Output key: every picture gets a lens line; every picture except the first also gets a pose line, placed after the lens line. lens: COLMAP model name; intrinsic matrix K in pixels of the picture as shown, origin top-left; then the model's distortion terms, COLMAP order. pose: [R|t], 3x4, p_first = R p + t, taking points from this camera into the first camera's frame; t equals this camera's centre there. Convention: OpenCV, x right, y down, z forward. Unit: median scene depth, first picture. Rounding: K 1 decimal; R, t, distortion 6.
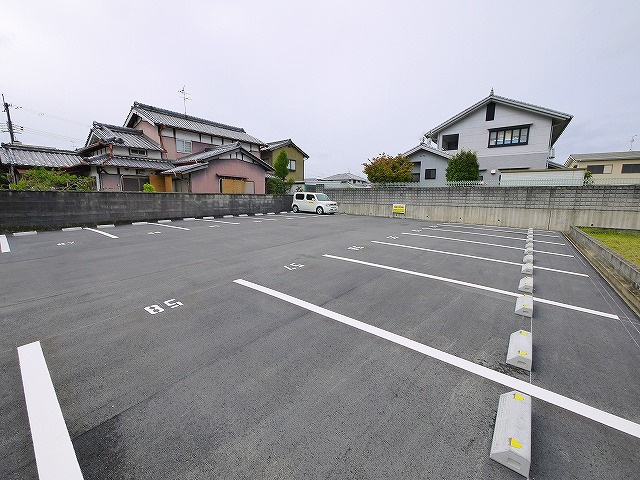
lens RADIAL K [[264.3, 0, 315.4], [0, 264.3, 238.2], [0, 0, 1]] dist [-0.006825, 0.000796]
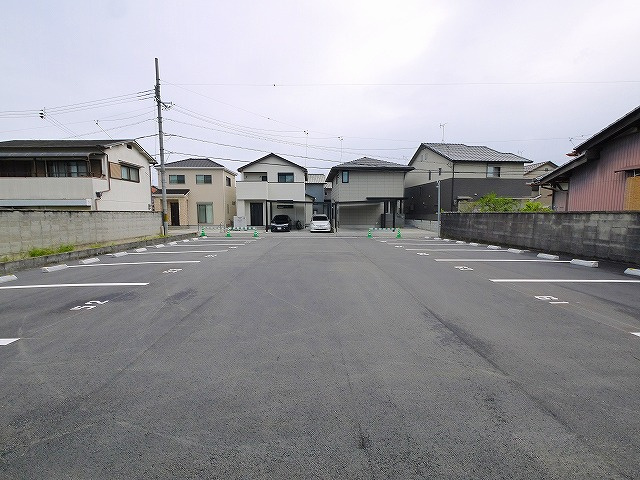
lens RADIAL K [[264.3, 0, 315.5], [0, 264.3, 237.4], [0, 0, 1]] dist [-0.006825, 0.000796]
pose [[-0.776860, 0.047317, -0.627893, 0.300343], [-0.103799, 0.973908, 0.201816, -0.155563], [0.621059, 0.221958, -0.751678, 0.979236]]
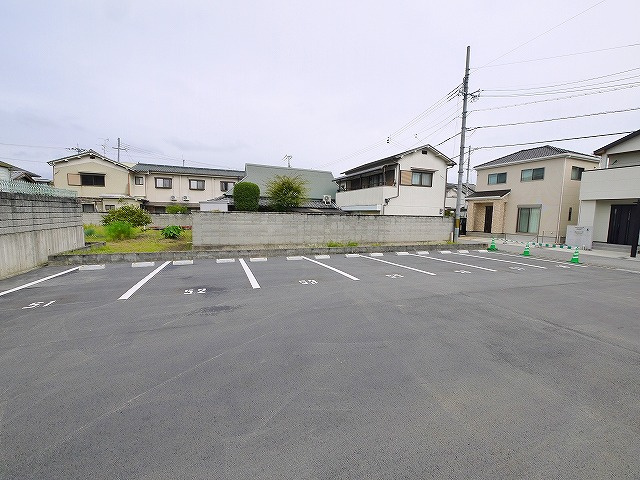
lens RADIAL K [[264.3, 0, 315.2], [0, 264.3, 238.1], [0, 0, 1]] dist [-0.006825, 0.000796]
pose [[-0.858851, -0.076861, 0.506425, 0.052200], [0.049098, 0.971773, 0.230753, -0.150240], [-0.509866, 0.223047, -0.830835, 0.860370]]
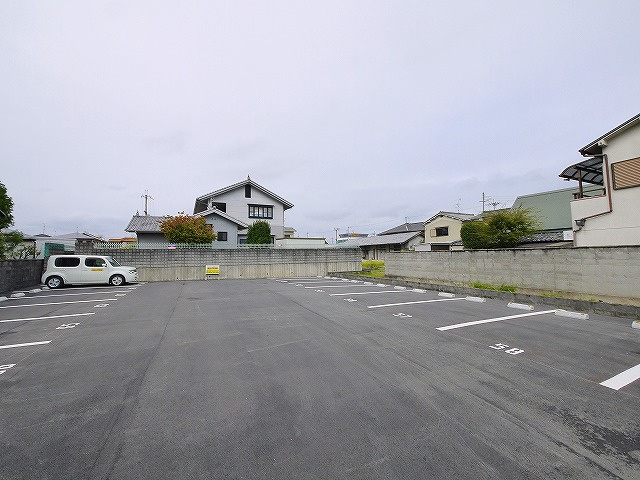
lens RADIAL K [[264.3, 0, 317.3], [0, 264.3, 237.2], [0, 0, 1]] dist [-0.006825, 0.000796]
pose [[0.443413, 0.043668, 0.895253, -0.398485], [0.159113, 0.979114, -0.126566, -0.045643], [-0.882082, 0.198568, 0.427203, 0.218650]]
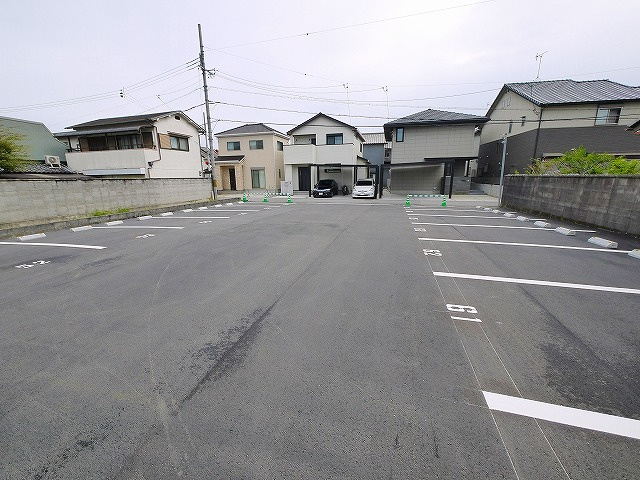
lens RADIAL K [[264.3, 0, 315.5], [0, 264.3, 237.8], [0, 0, 1]] dist [-0.006825, 0.000796]
pose [[-0.925876, 0.085868, -0.367941, 0.136671], [-0.055114, 0.932722, 0.356360, -0.171012], [0.373787, 0.350224, -0.858852, 1.033446]]
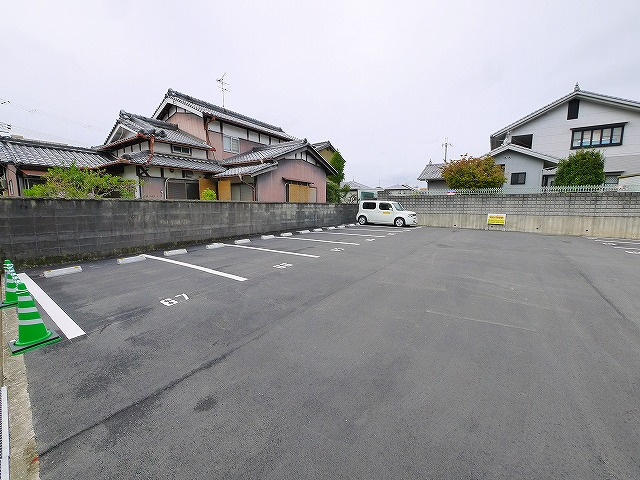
lens RADIAL K [[264.3, 0, 315.3], [0, 264.3, 237.8], [0, 0, 1]] dist [-0.006825, 0.000796]
pose [[0.998602, -0.013227, 0.051179, -0.302885], [0.014956, 0.999325, -0.033554, -0.034081], [-0.050700, 0.034273, 0.998126, 0.202473]]
